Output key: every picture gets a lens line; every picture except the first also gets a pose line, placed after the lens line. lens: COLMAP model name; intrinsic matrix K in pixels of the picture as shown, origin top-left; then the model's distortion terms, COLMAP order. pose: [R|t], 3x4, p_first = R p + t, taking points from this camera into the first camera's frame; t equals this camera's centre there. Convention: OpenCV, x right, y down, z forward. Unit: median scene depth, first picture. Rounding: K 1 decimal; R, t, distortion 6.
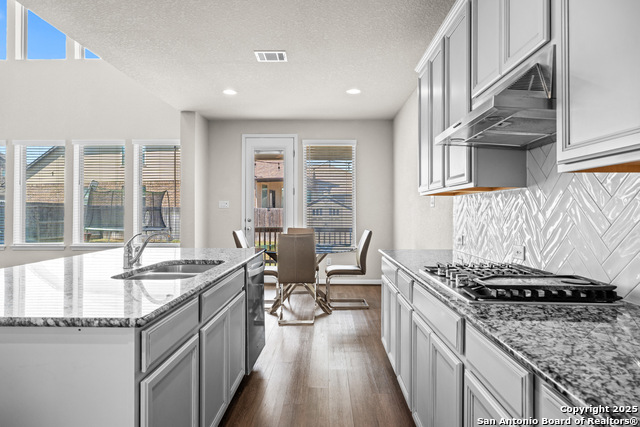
lens RADIAL K [[387.0, 0, 320.0], [0, 387.0, 213.5], [0, 0, 1]] dist [-0.002014, -0.000056]
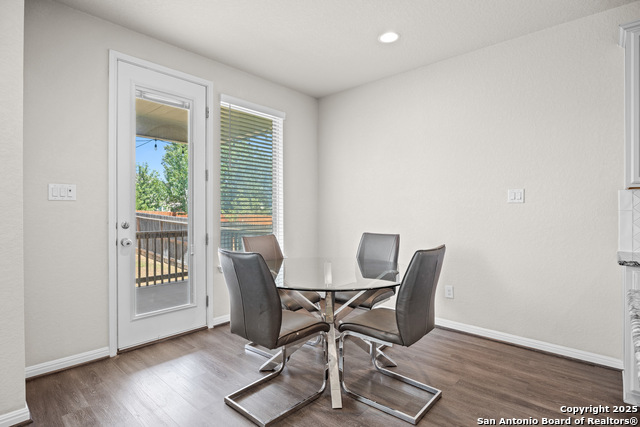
lens RADIAL K [[327.7, 0, 320.0], [0, 327.7, 213.5], [0, 0, 1]] dist [-0.004732, -0.000136]
pose [[0.686993, -0.001883, 0.726662, -0.318801], [0.004572, 0.999988, -0.001731, 0.003698], [-0.726650, 0.004512, 0.686993, 0.525909]]
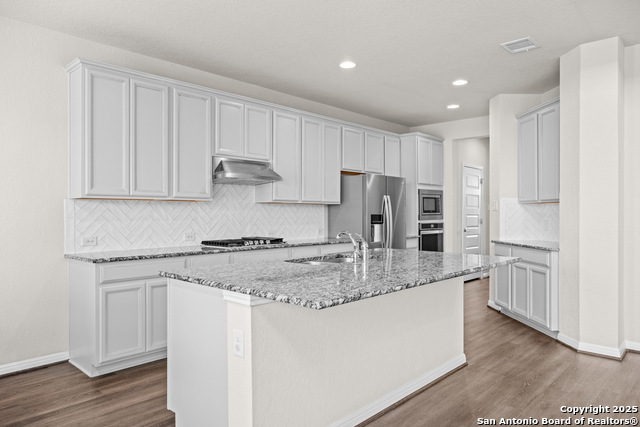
lens RADIAL K [[435.9, 0, 317.7], [0, 435.9, 198.0], [0, 0, 1]] dist [0.037699, -0.001053]
pose [[-0.740654, 0.029771, 0.671227, -0.445380], [0.006983, 0.999305, -0.036618, -0.001299], [-0.671851, -0.022434, -0.740347, 0.758658]]
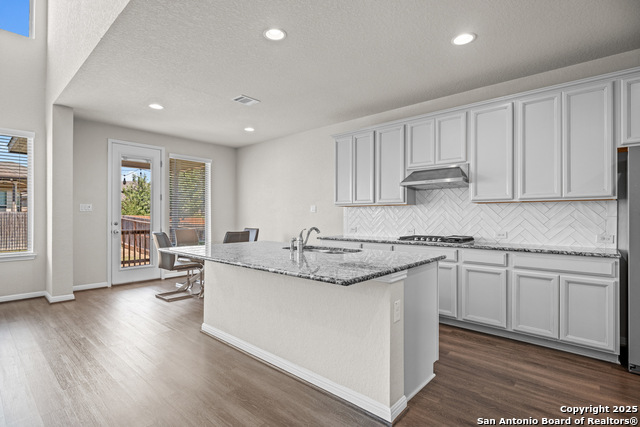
lens RADIAL K [[307.9, 0, 320.0], [0, 307.9, 213.5], [0, 0, 1]] dist [0.004207, 0.000251]
pose [[0.642380, 0.005191, 0.766368, -0.461949], [0.004163, 0.999939, -0.010262, 0.001312], [-0.766375, 0.009782, 0.642319, 0.065951]]
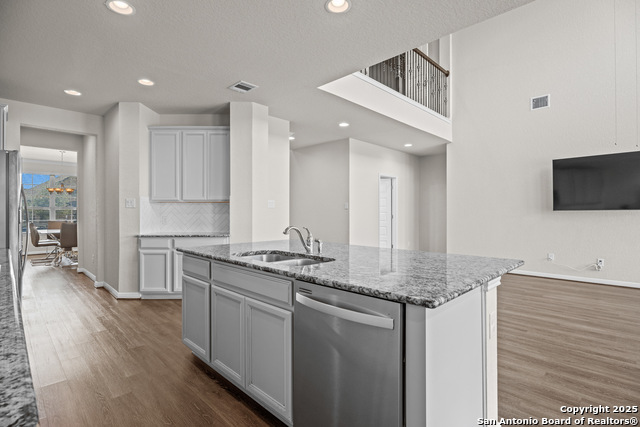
lens RADIAL K [[312.4, 0, 320.0], [0, 312.4, 213.5], [0, 0, 1]] dist [-0.002306, -0.000542]
pose [[-0.690563, 0.005221, -0.723253, 0.109209], [-0.000013, 0.999974, 0.007232, 0.001923], [0.723272, 0.005004, -0.690545, 0.626527]]
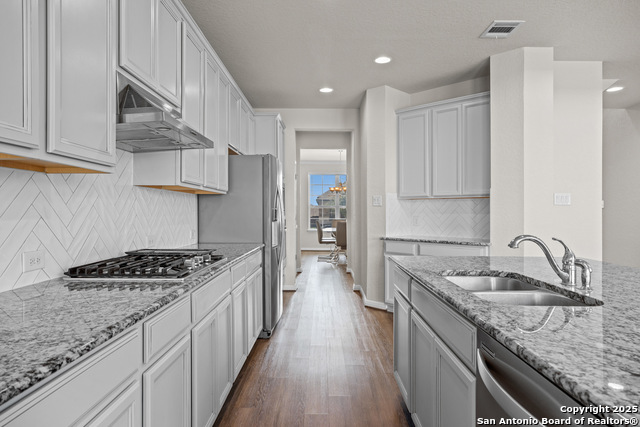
lens RADIAL K [[397.9, 0, 320.0], [0, 397.9, 213.5], [0, 0, 1]] dist [-0.005840, -0.000213]
pose [[-0.999879, 0.000355, -0.015521, 0.022118], [0.000208, 0.999955, 0.009489, 0.001287], [0.015523, 0.009485, -0.999835, 0.626027]]
